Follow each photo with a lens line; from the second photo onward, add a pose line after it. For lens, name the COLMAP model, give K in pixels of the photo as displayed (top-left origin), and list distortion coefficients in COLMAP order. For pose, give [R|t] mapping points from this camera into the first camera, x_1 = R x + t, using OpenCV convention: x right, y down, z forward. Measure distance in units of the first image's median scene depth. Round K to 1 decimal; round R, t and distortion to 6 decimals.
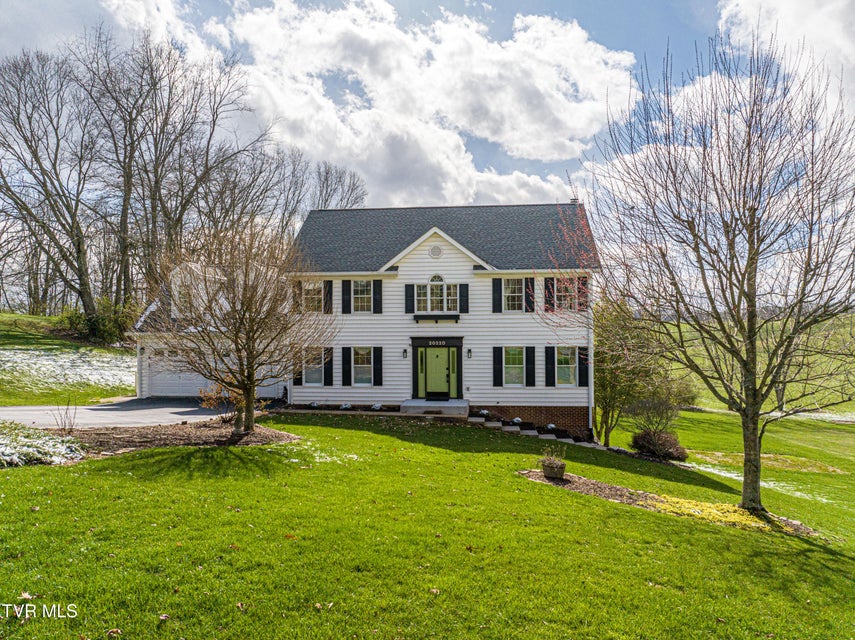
lens RADIAL K [[597.4, 0, 427.5], [0, 597.4, 320.0], [0, 0, 1]] dist [-0.036340, 0.007621]
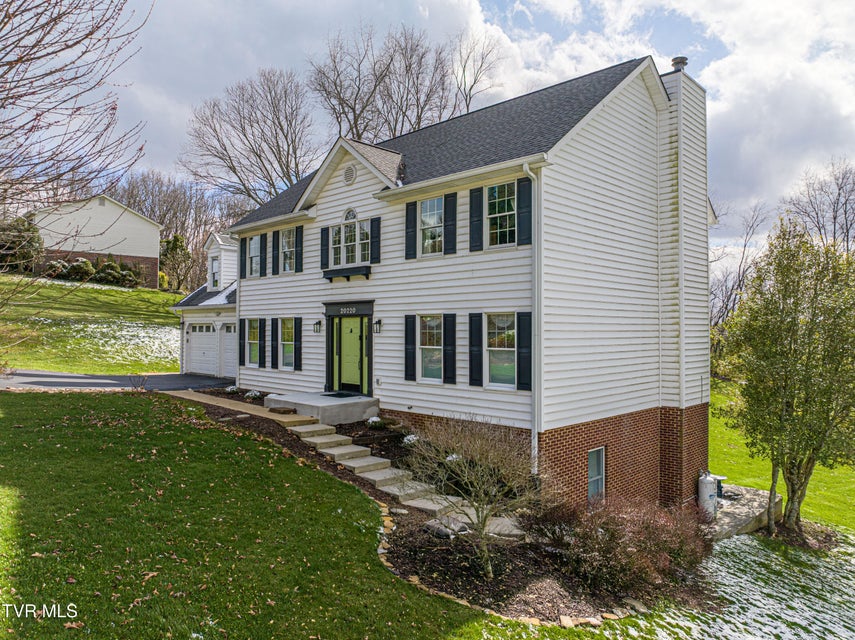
lens RADIAL K [[597.4, 0, 427.5], [0, 597.4, 320.0], [0, 0, 1]] dist [-0.036340, 0.007621]
pose [[0.792087, -0.000312, -0.610408, 0.492770], [-0.011557, 0.999813, -0.015507, 0.058243], [0.610299, 0.019337, 0.791935, 0.523498]]
